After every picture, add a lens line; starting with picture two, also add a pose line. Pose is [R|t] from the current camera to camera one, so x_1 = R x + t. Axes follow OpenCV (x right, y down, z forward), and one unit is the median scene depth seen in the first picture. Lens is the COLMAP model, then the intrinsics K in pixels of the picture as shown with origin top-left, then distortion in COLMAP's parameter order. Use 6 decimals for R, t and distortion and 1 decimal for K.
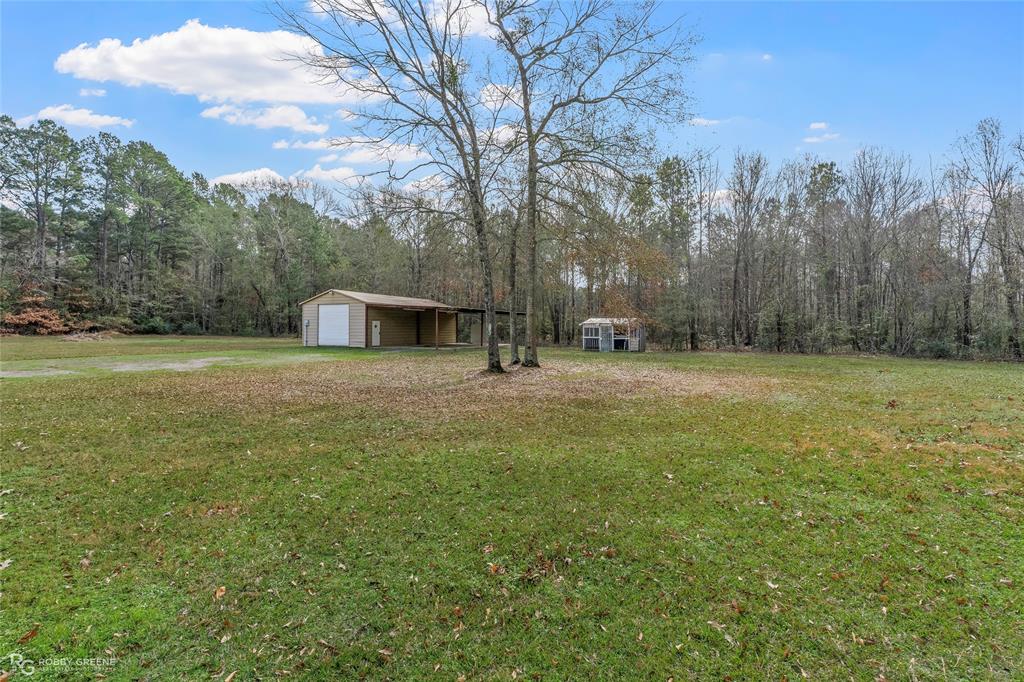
lens RADIAL K [[467.6, 0, 514.0], [0, 467.6, 324.0], [0, 0, 1]] dist [-0.006362, 0.001592]
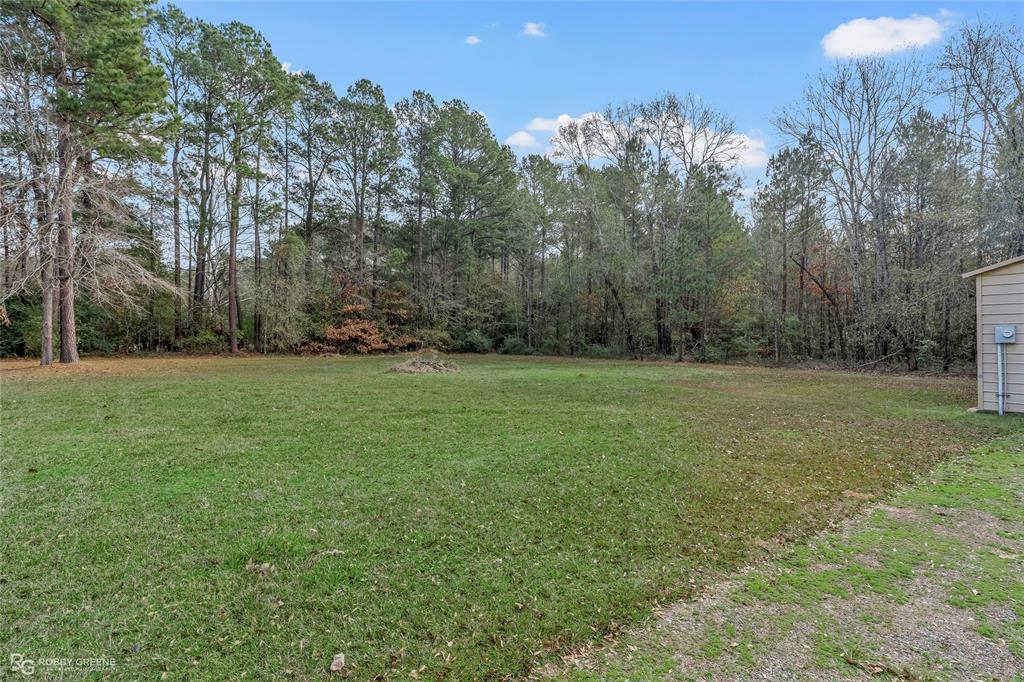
lens RADIAL K [[515.2, 0, 508.7], [0, 515.2, 343.8], [0, 0, 1]] dist [0.001668, 0.000134]
pose [[0.872553, -0.000799, -0.488520, -0.400992], [0.007420, 0.999905, 0.011618, -0.001908], [0.488464, -0.013762, 0.872476, 0.389106]]
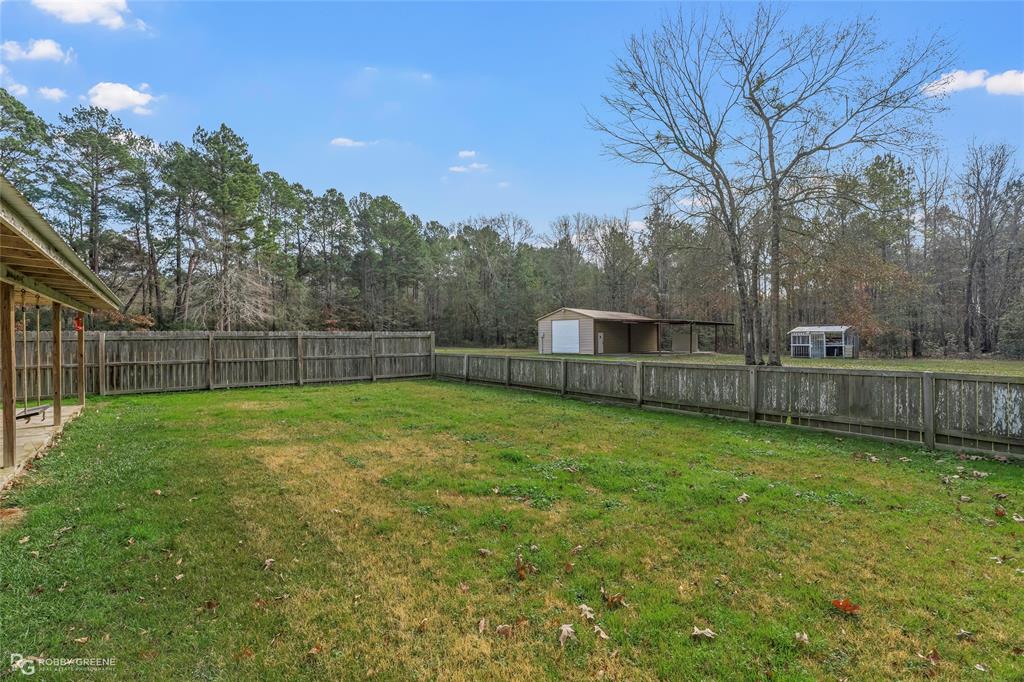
lens RADIAL K [[467.6, 0, 508.9], [0, 467.6, 343.5], [0, 0, 1]] dist [-0.006362, 0.001592]
pose [[0.949319, -0.009804, -0.314162, -0.097062], [0.015675, 0.999746, 0.016167, -0.001443], [0.313924, -0.020272, 0.949232, -0.154832]]
